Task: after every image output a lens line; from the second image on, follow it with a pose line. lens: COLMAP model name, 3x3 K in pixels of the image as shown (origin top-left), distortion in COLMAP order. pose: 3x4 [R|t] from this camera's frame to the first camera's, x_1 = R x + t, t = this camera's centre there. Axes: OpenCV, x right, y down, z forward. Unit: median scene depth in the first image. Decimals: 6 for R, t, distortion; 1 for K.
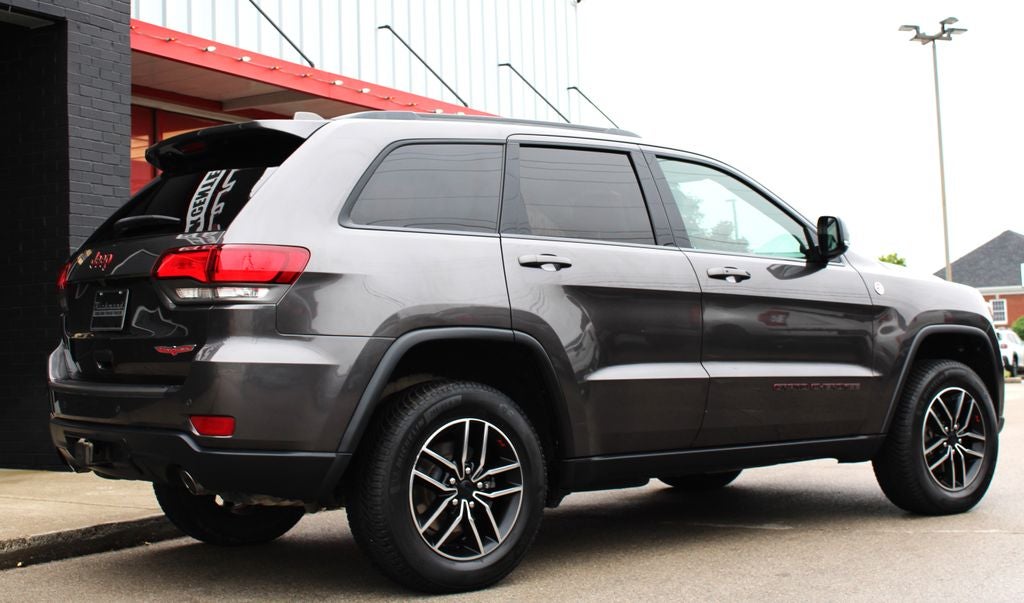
lens RADIAL K [[1402.0, 0, 510.4], [0, 1402.0, 242.3], [0, 0, 1]] dist [-0.063700, 0.000000]
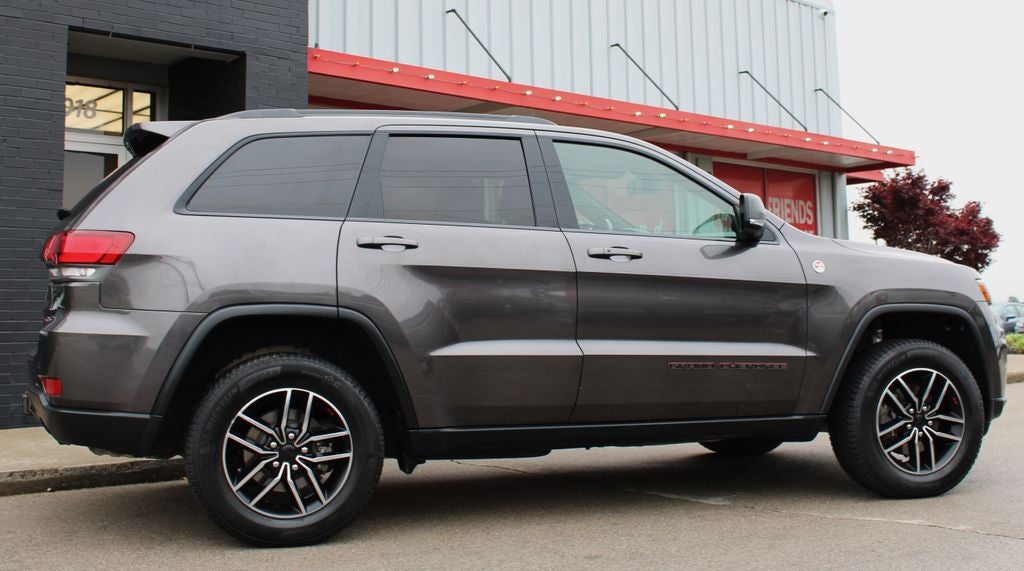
lens RADIAL K [[1116.1, 0, 524.6], [0, 1116.1, 226.3], [0, 0, 1]] dist [-0.098836, 0.000000]
pose [[0.942241, -0.013896, -0.334646, 0.379083], [0.013451, 0.999903, -0.003647, 0.005123], [0.334665, -0.001065, 0.942337, 0.220565]]
